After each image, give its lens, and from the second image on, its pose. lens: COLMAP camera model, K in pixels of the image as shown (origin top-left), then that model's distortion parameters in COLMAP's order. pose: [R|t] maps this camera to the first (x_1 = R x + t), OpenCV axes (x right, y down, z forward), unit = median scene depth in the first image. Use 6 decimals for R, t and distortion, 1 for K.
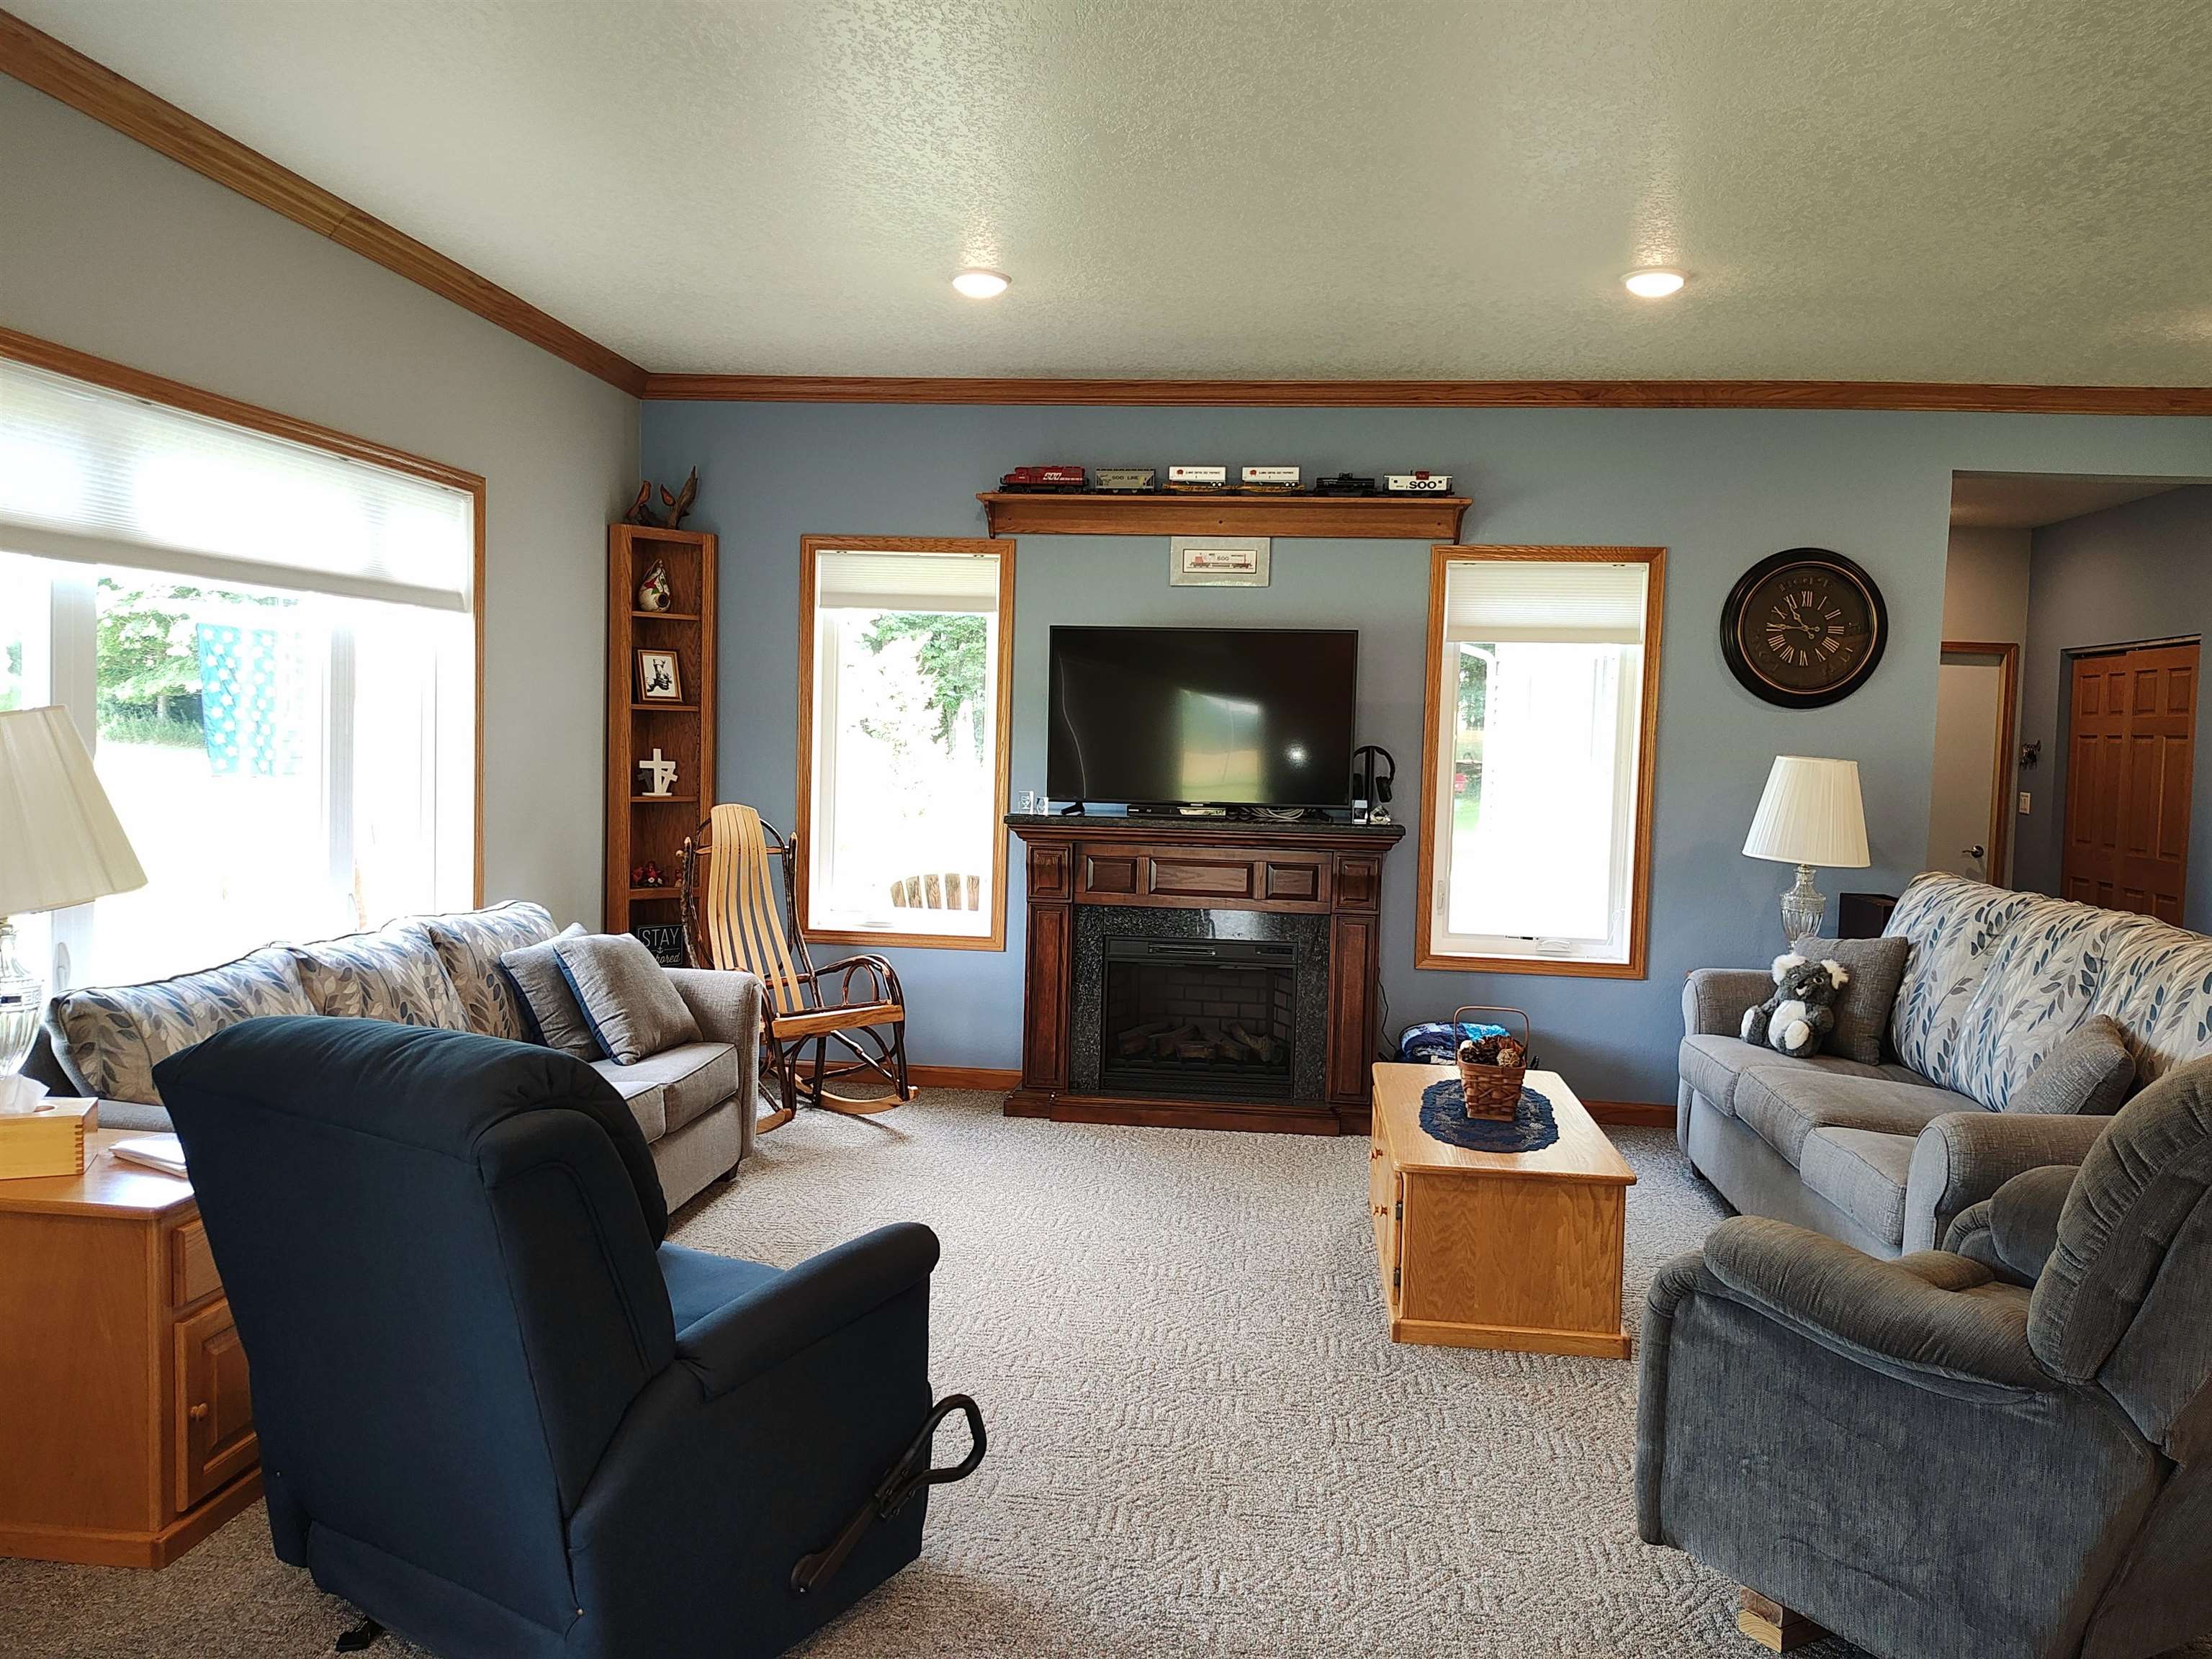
lens RADIAL K [[1630.1, 0, 1106.0], [0, 1630.1, 829.5], [0, 0, 1]] dist [0.150719, -0.360298]
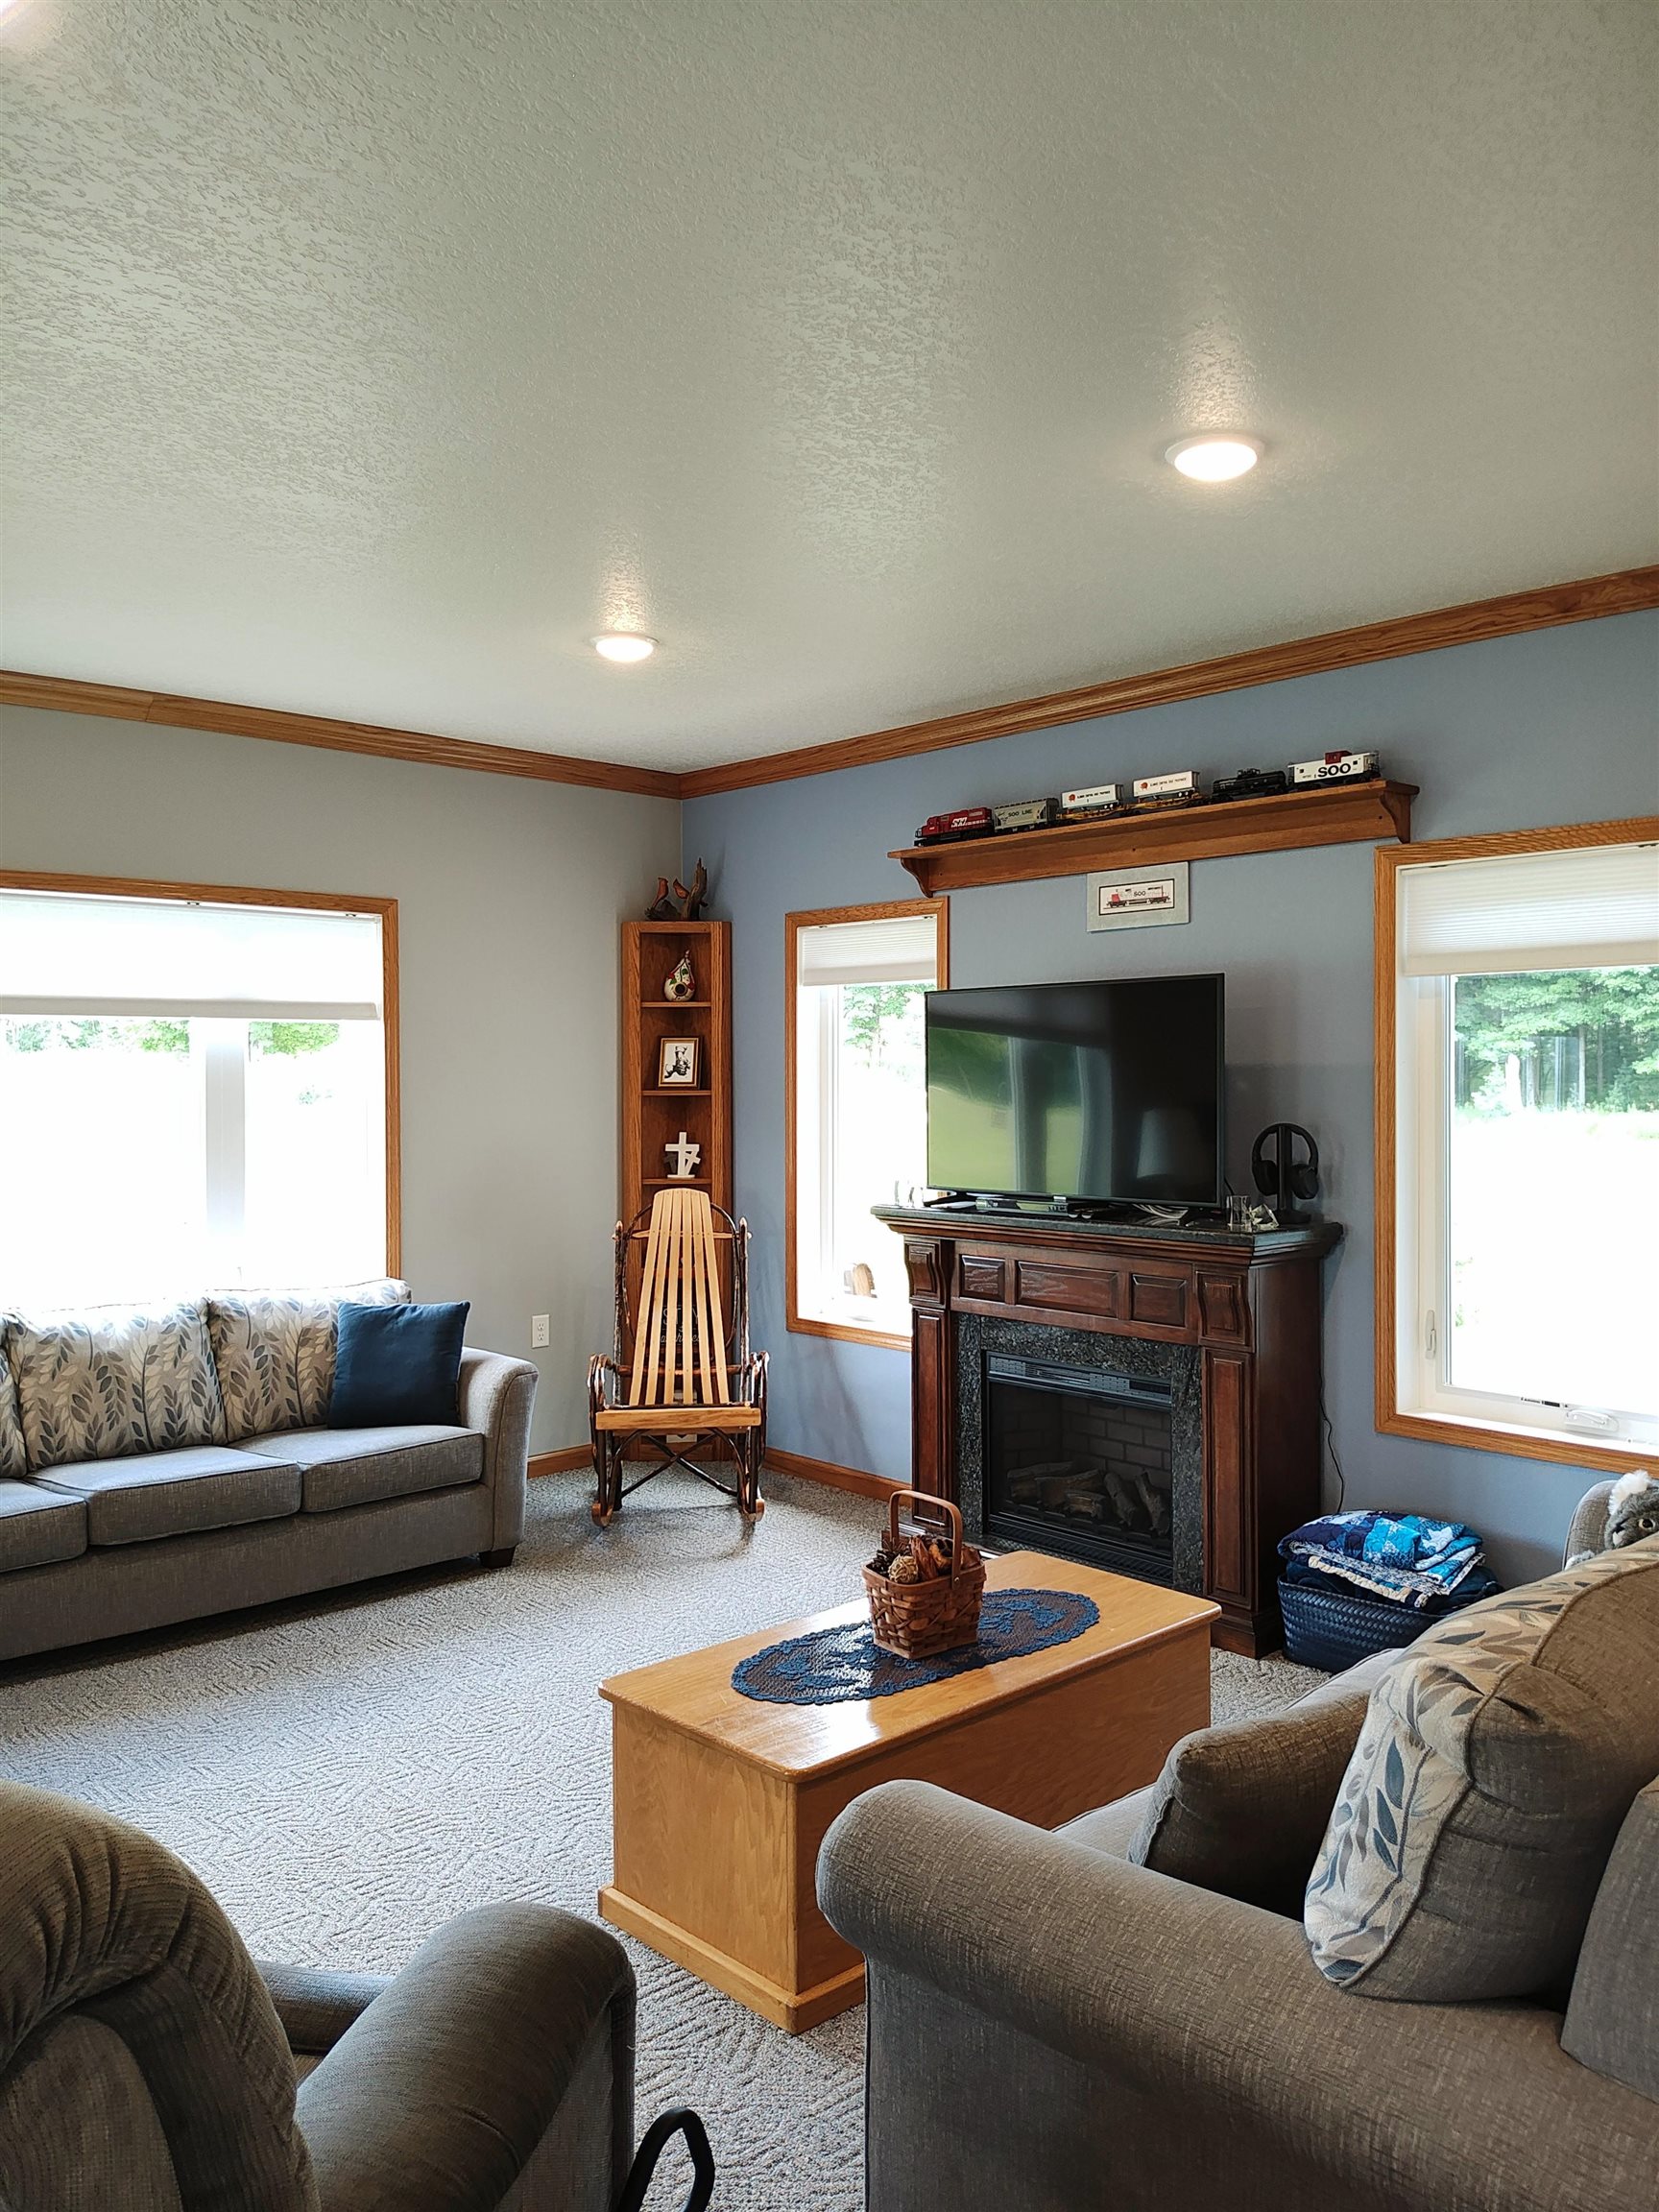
lens RADIAL K [[1630.1, 0, 829.5], [0, 1630.1, 1106.0], [0, 0, 1]] dist [0.150719, -0.360298]
pose [[0.763939, -0.017597, -0.645048, 0.483859], [-0.013713, 0.998960, -0.043492, -0.023483], [0.645142, 0.042071, 0.762903, 0.290638]]
